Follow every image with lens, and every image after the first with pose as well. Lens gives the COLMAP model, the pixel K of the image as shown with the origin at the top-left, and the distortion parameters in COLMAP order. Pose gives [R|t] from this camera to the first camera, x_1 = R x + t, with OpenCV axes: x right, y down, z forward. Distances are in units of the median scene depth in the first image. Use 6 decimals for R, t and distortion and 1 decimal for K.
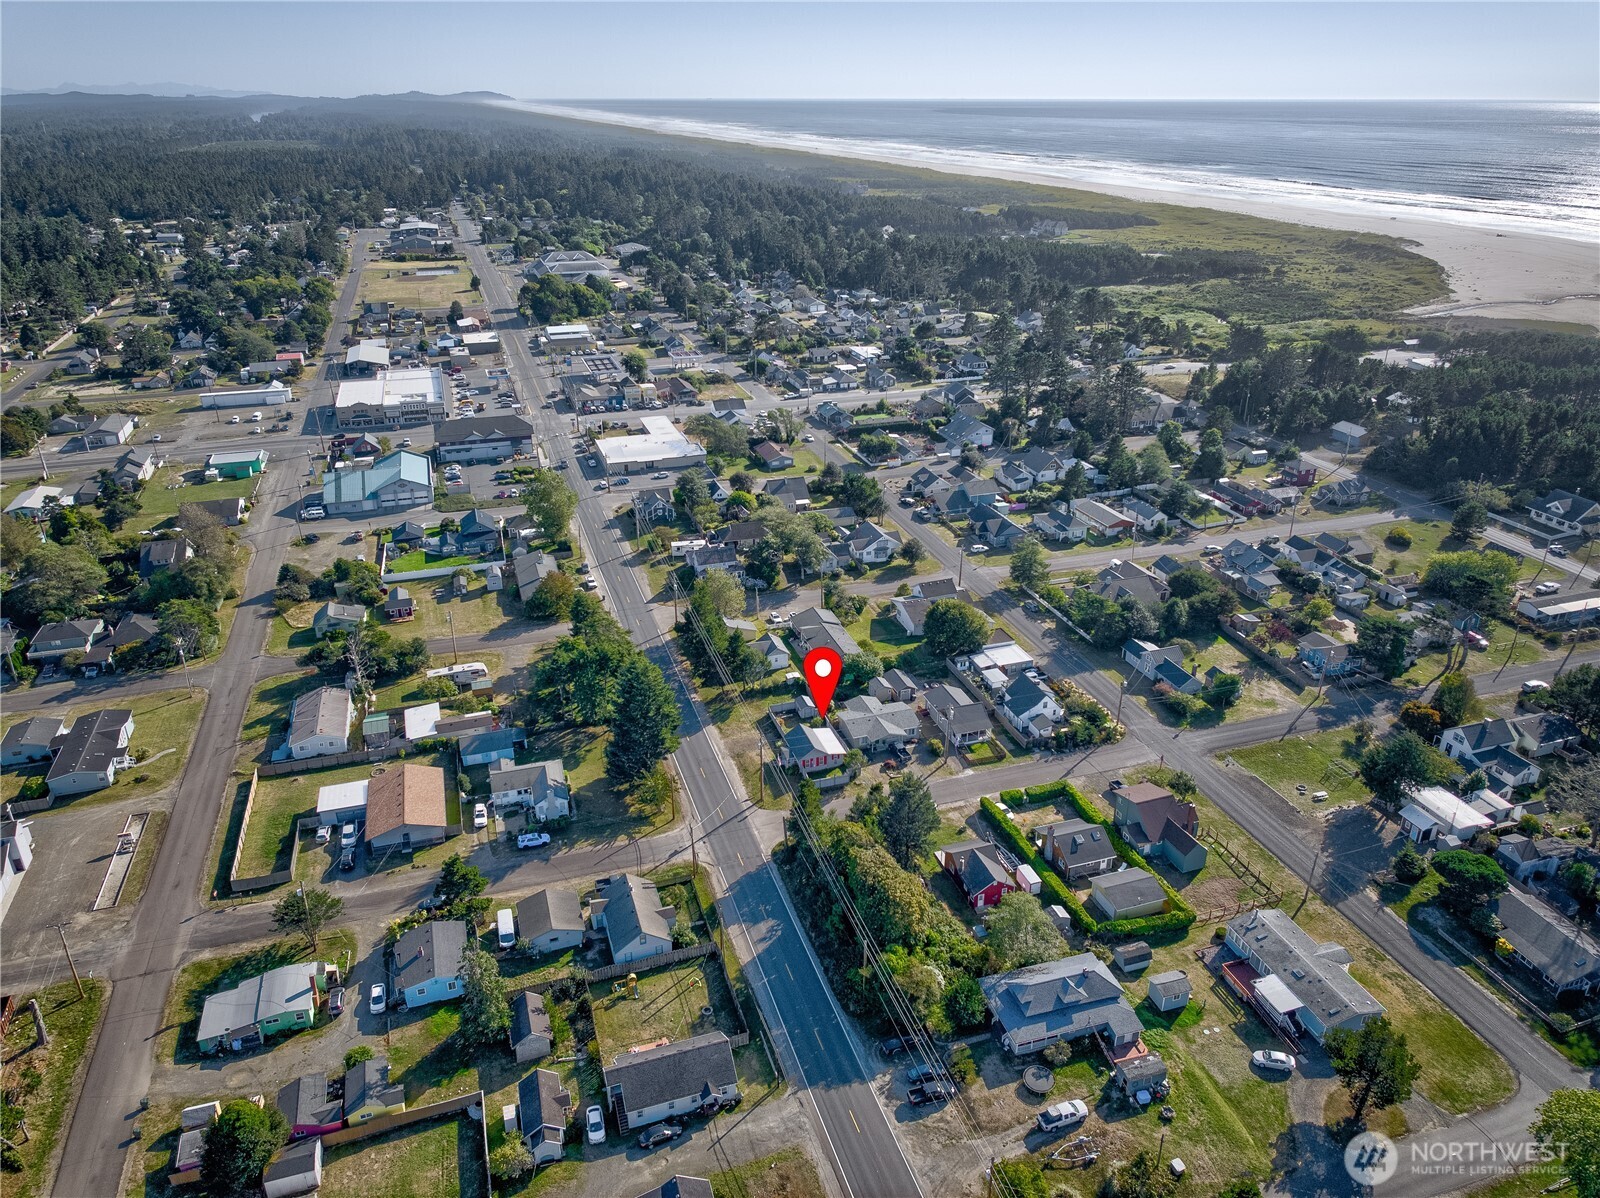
lens RADIAL K [[1084.8, 0, 800.0], [0, 1084.8, 599.0], [0, 0, 1]] dist [0.001389, -0.002085]
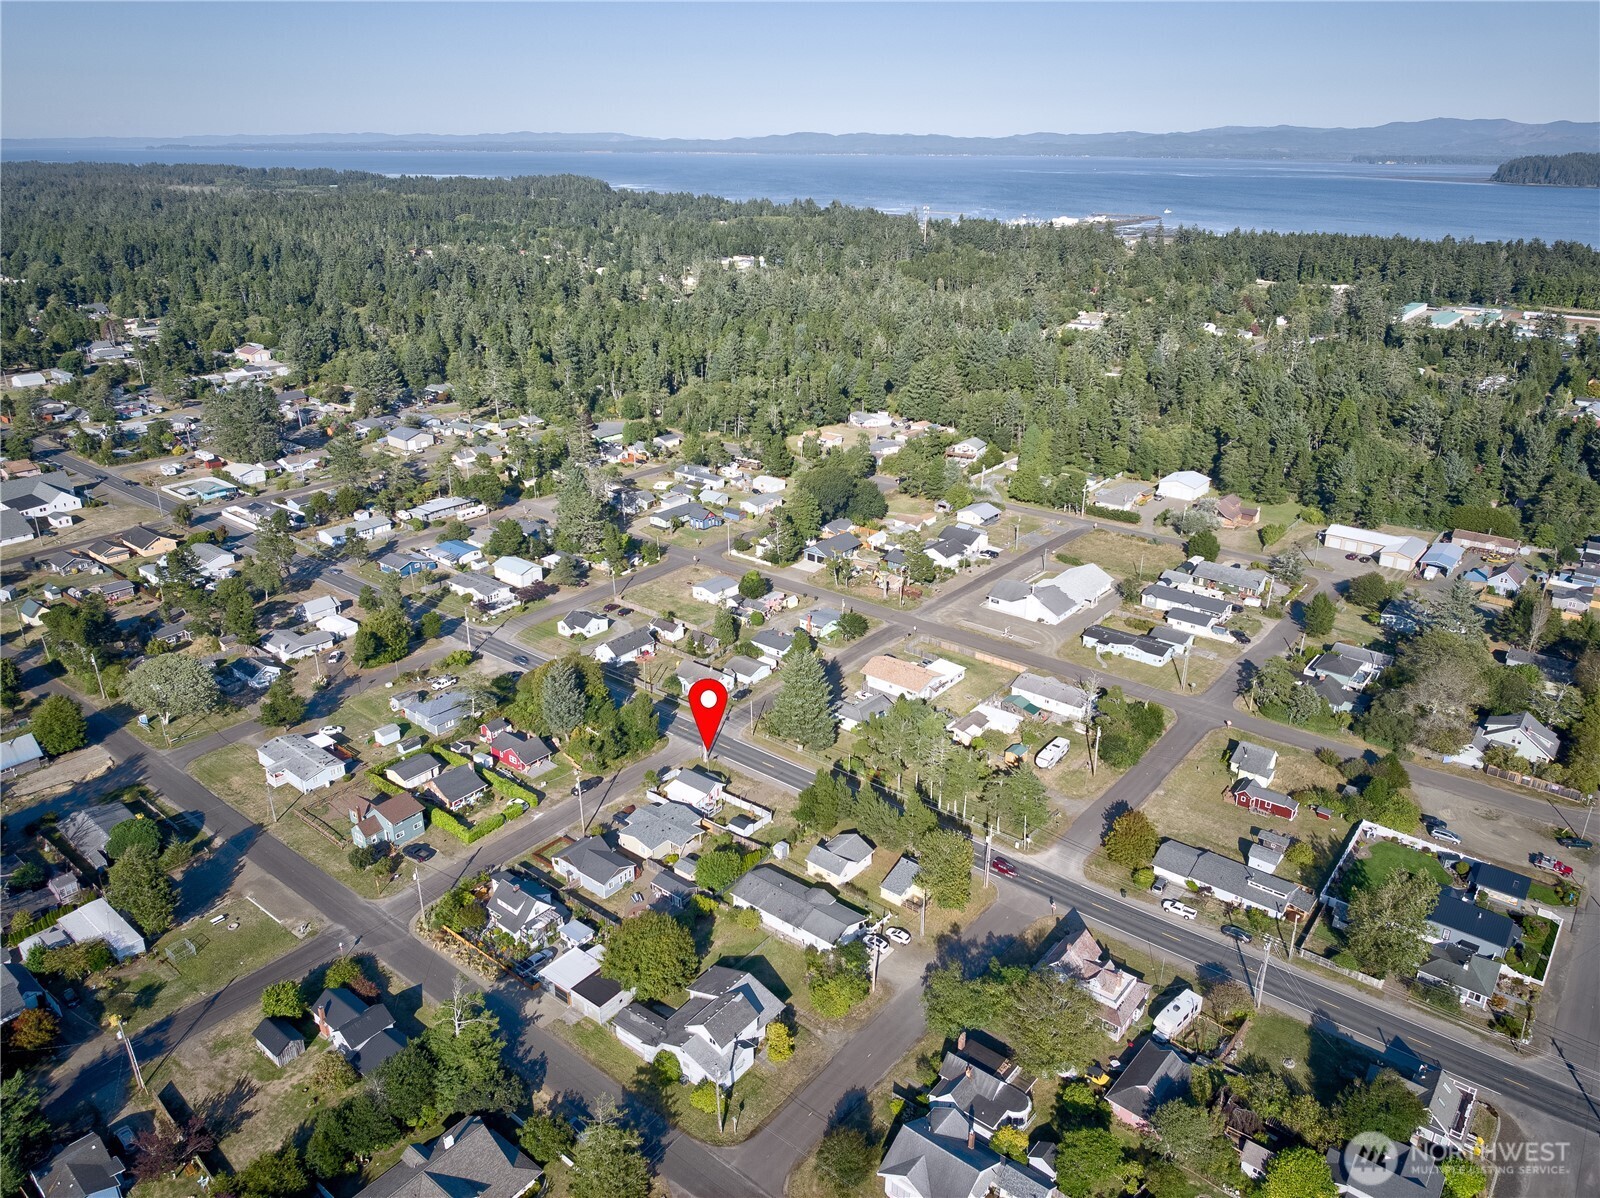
lens RADIAL K [[1084.8, 0, 800.0], [0, 1084.8, 599.0], [0, 0, 1]] dist [0.001389, -0.002085]
pose [[-0.837899, 0.201350, -0.507330, 0.335903], [-0.236980, 0.703101, 0.670440, -0.583680], [0.491698, 0.681987, -0.541411, 1.145650]]
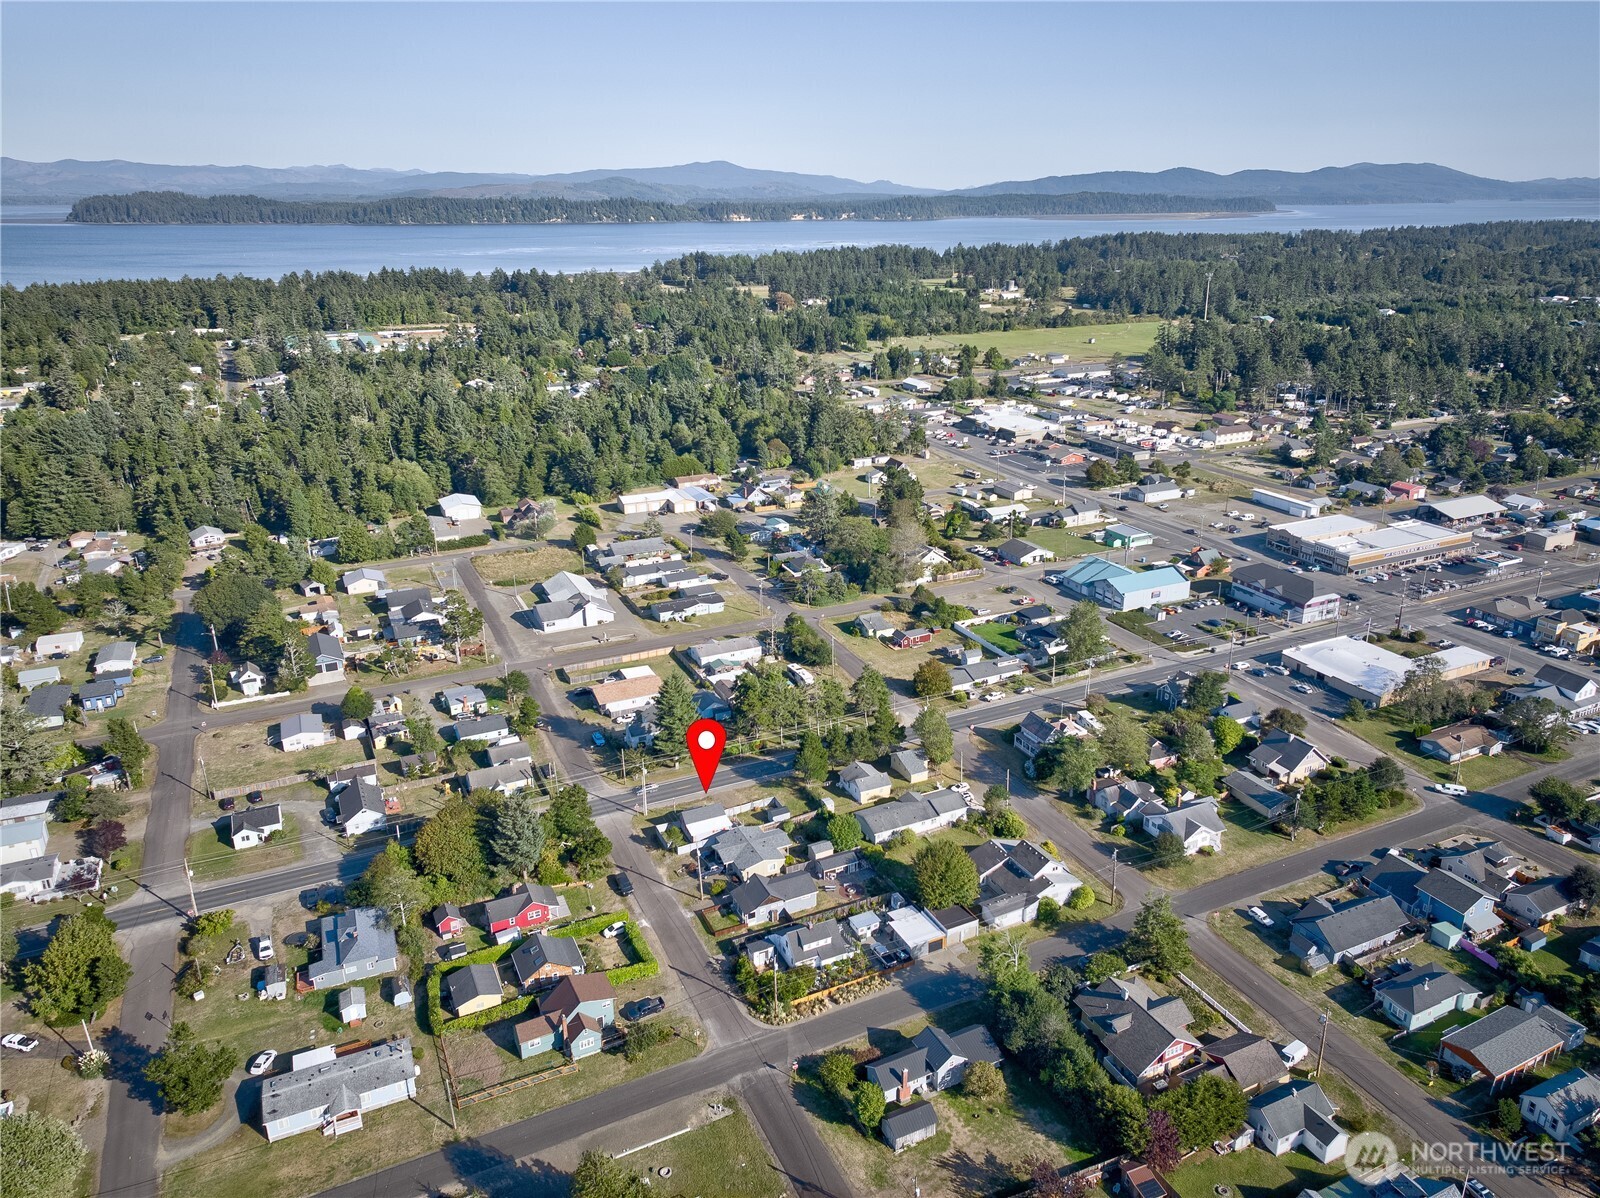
lens RADIAL K [[1112.3, 0, 826.5], [0, 1112.3, 600.4], [0, 0, 1]] dist [0.013298, -0.003775]
pose [[0.137496, 0.336196, -0.931701, 0.778869], [-0.414053, 0.874016, 0.254277, -0.311992], [0.899808, 0.350812, 0.259376, 0.548597]]
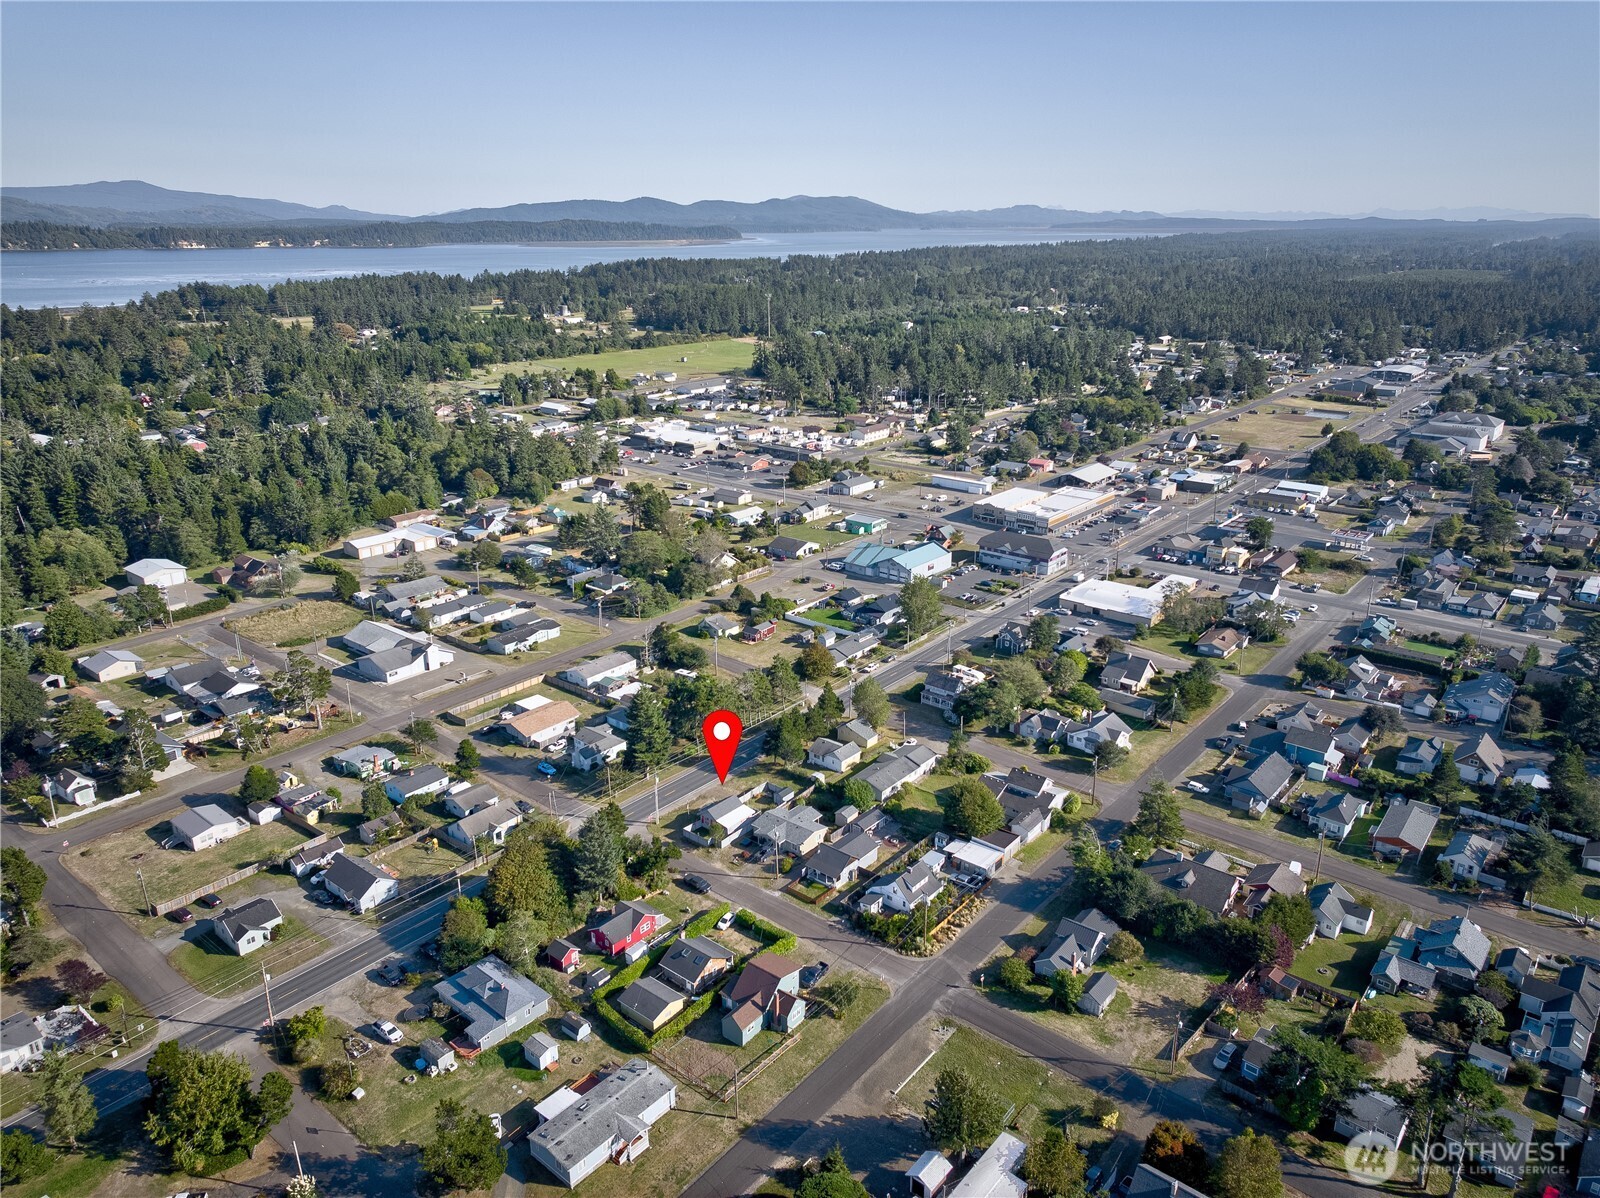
lens RADIAL K [[1094.9, 0, 800.0], [0, 1094.9, 599.0], [0, 0, 1]] dist [0.027811, -0.005099]
pose [[0.531537, 0.272416, -0.802033, 0.718578], [-0.354179, 0.931602, 0.081698, -0.159065], [0.769432, 0.240638, 0.591665, 0.217868]]
